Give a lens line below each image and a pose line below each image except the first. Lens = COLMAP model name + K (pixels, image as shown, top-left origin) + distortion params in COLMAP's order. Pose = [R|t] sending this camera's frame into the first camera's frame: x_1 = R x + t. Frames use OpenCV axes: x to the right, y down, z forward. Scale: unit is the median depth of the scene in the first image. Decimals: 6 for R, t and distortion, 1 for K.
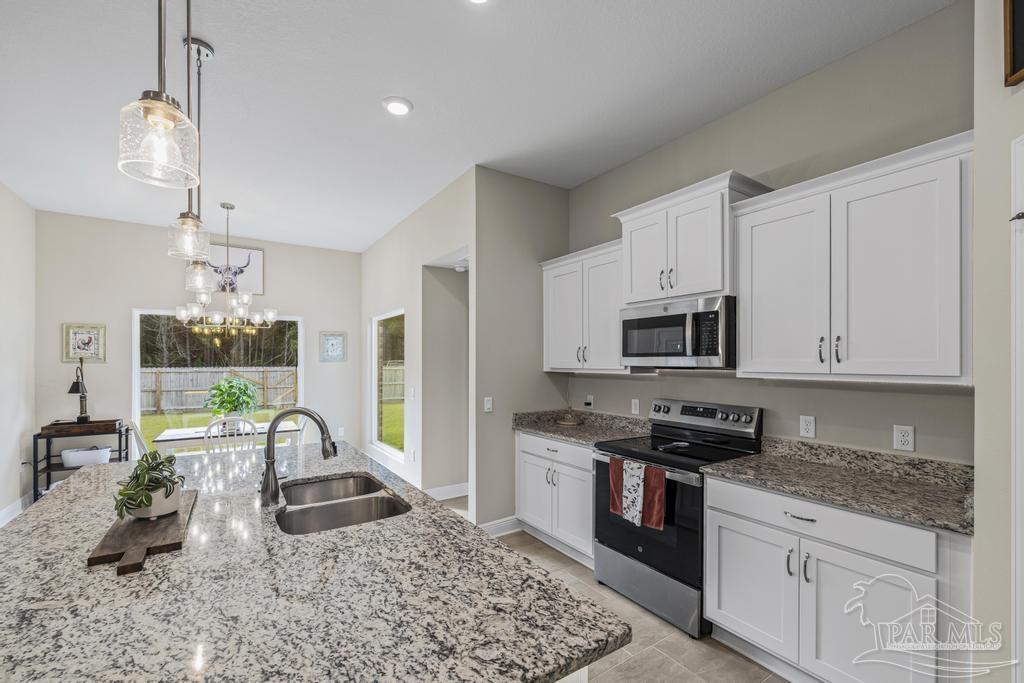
lens RADIAL K [[430.9, 0, 509.0], [0, 430.9, 359.5], [0, 0, 1]] dist [0.004080, -0.001141]
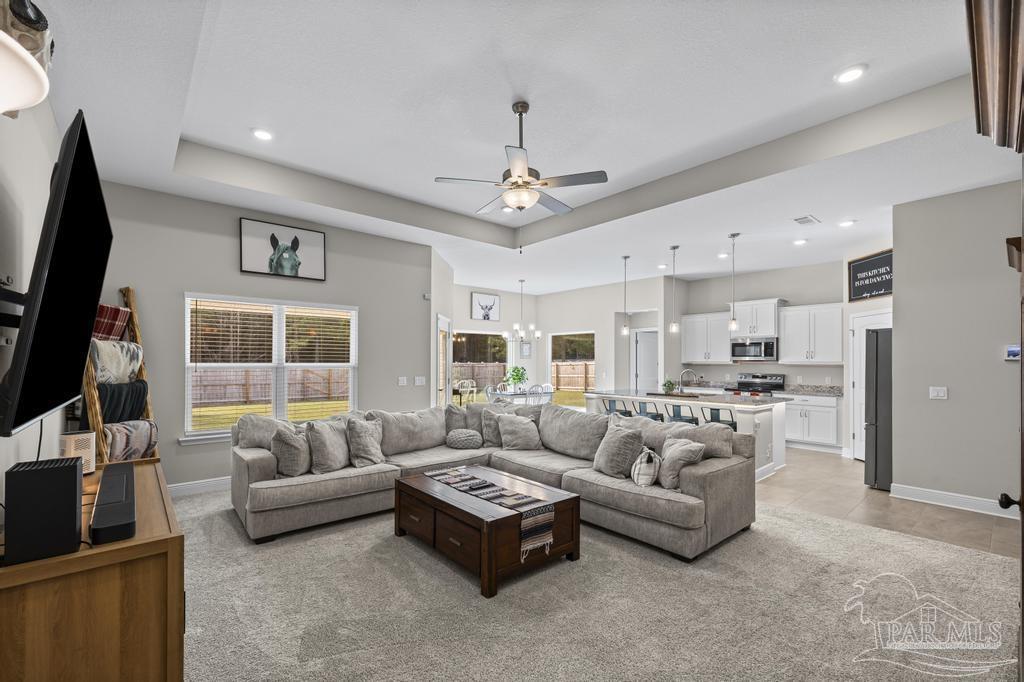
lens RADIAL K [[430.9, 0, 509.9], [0, 430.9, 351.9], [0, 0, 1]] dist [0.004080, -0.001141]
pose [[0.992444, 0.006609, 0.122517, -1.114720], [-0.004498, 0.999837, -0.017499, 0.013217], [-0.122613, 0.016816, 0.992312, -1.157083]]
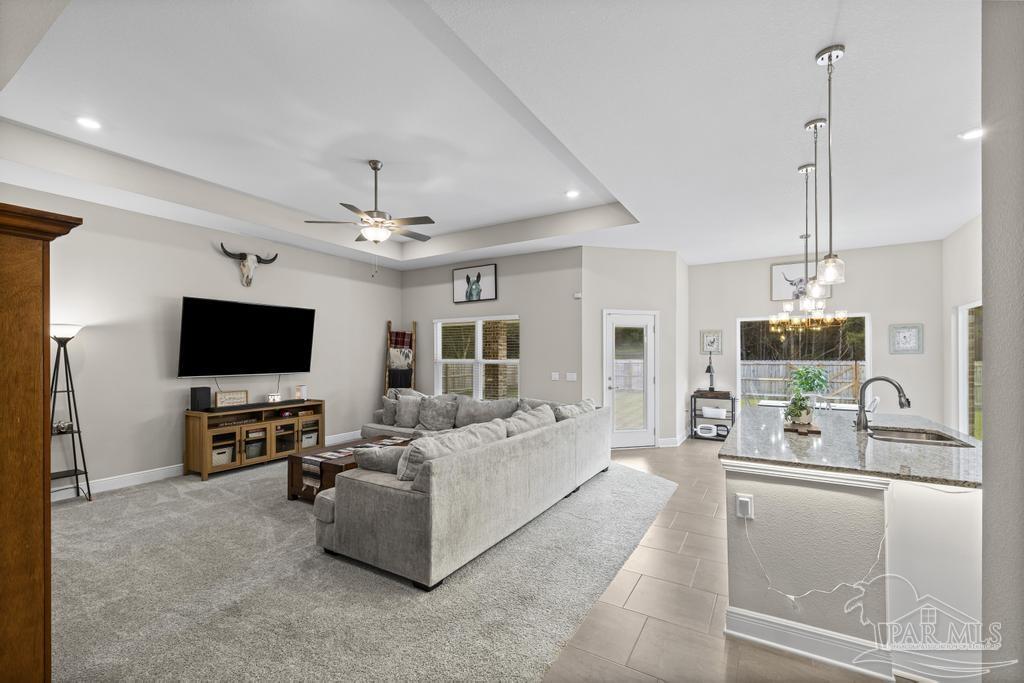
lens RADIAL K [[430.9, 0, 507.8], [0, 430.9, 352.9], [0, 0, 1]] dist [0.004080, -0.001141]
pose [[0.426305, -0.008406, -0.904540, 0.186959], [0.004325, 0.999964, -0.007254, 0.011942], [0.904569, -0.000819, 0.426327, -0.465776]]
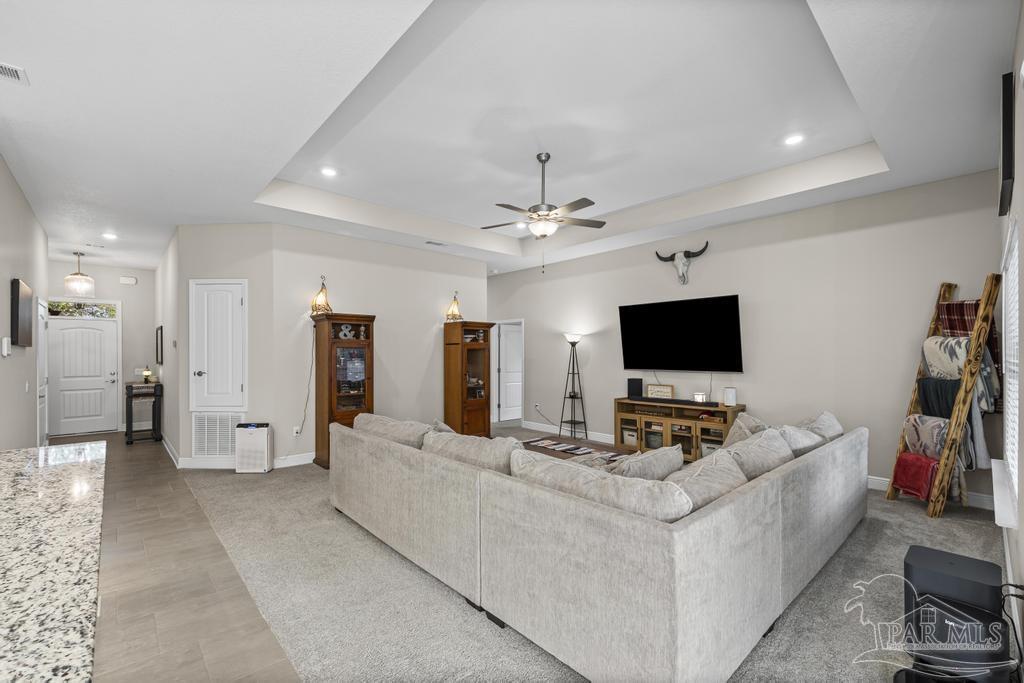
lens RADIAL K [[430.9, 0, 508.6], [0, 430.9, 351.5], [0, 0, 1]] dist [0.004080, -0.001141]
pose [[-0.988298, 0.000105, -0.152536, -0.730314], [0.001191, 0.999975, -0.007028, 0.014017], [0.152532, -0.007128, -0.988273, 0.797601]]
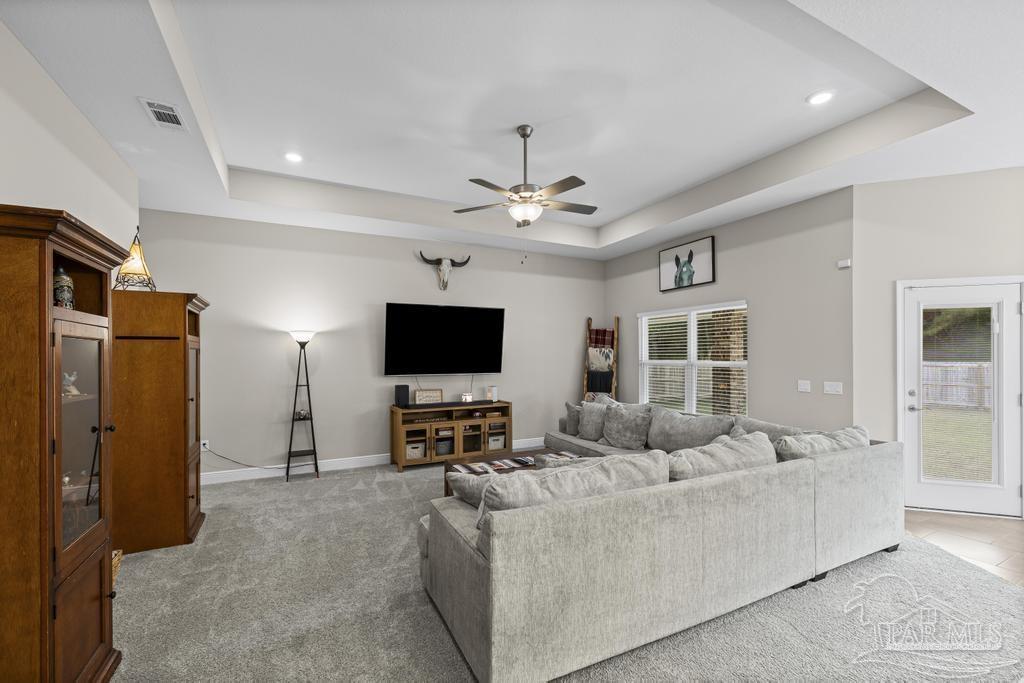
lens RADIAL K [[430.9, 0, 509.9], [0, 430.9, 355.2], [0, 0, 1]] dist [0.004080, -0.001141]
pose [[-0.119080, -0.003830, -0.992877, -0.029023], [0.004541, 0.999980, -0.004402, 0.010868], [0.992874, -0.005033, -0.119060, -0.214389]]
